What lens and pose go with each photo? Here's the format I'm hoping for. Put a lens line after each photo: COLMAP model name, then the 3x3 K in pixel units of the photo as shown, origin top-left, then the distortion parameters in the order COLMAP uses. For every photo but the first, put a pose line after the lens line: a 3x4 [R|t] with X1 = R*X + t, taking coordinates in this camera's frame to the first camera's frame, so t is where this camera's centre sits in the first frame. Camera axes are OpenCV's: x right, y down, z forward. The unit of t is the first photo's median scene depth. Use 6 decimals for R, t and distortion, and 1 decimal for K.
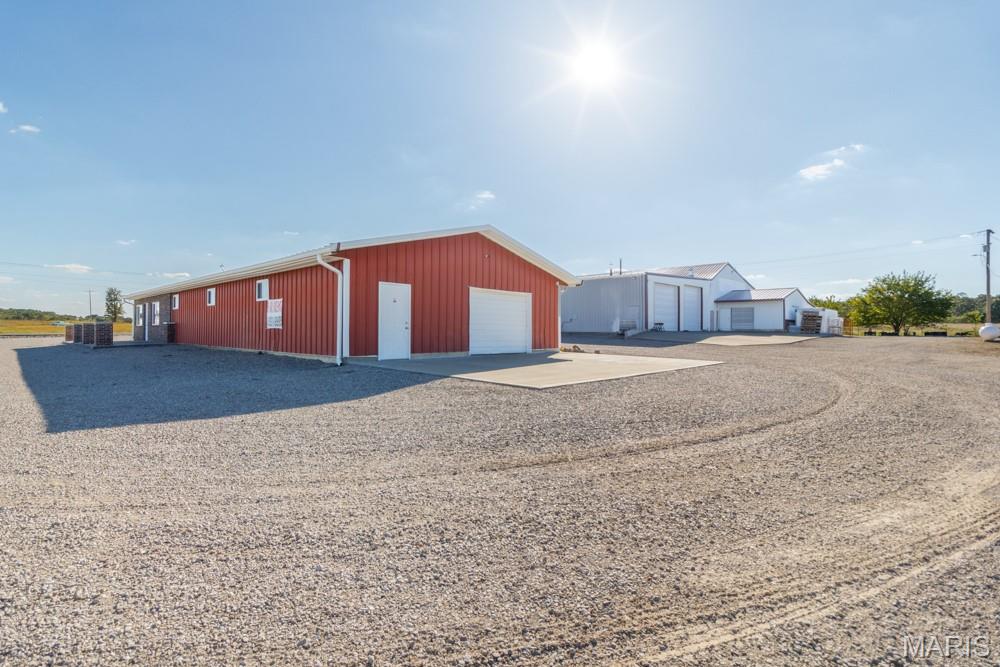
lens RADIAL K [[472.2, 0, 497.1], [0, 472.2, 331.3], [0, 0, 1]] dist [0.000707, 0.001736]
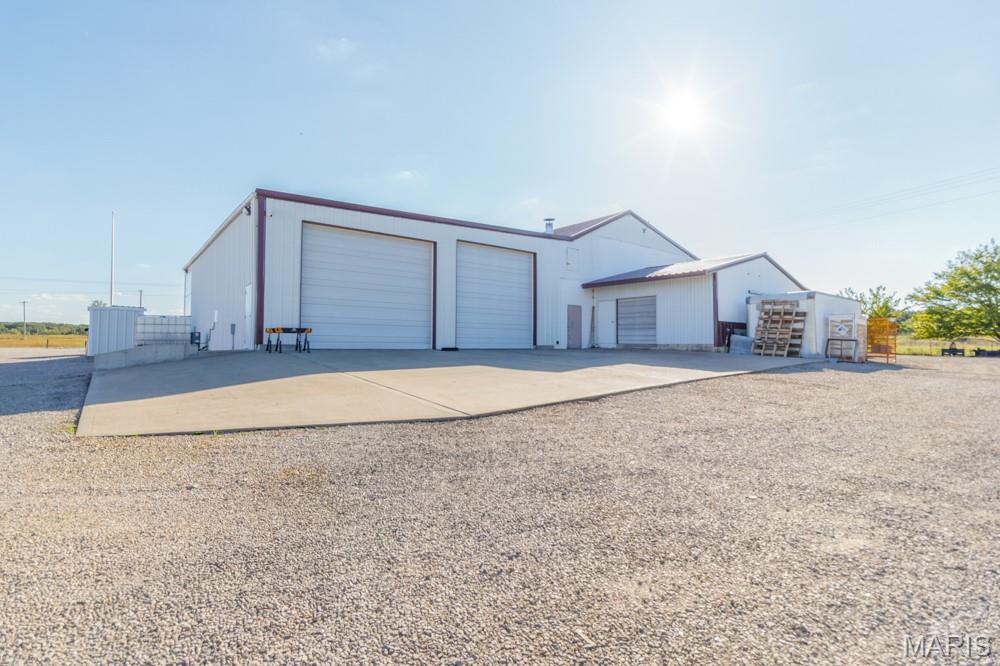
lens RADIAL K [[472.2, 0, 501.8], [0, 472.2, 329.8], [0, 0, 1]] dist [0.000707, 0.001736]
pose [[0.994488, -0.003468, -0.104791, 0.442309], [0.000020, 0.999459, -0.032883, -0.003721], [0.104849, 0.032699, 0.993950, 0.540003]]
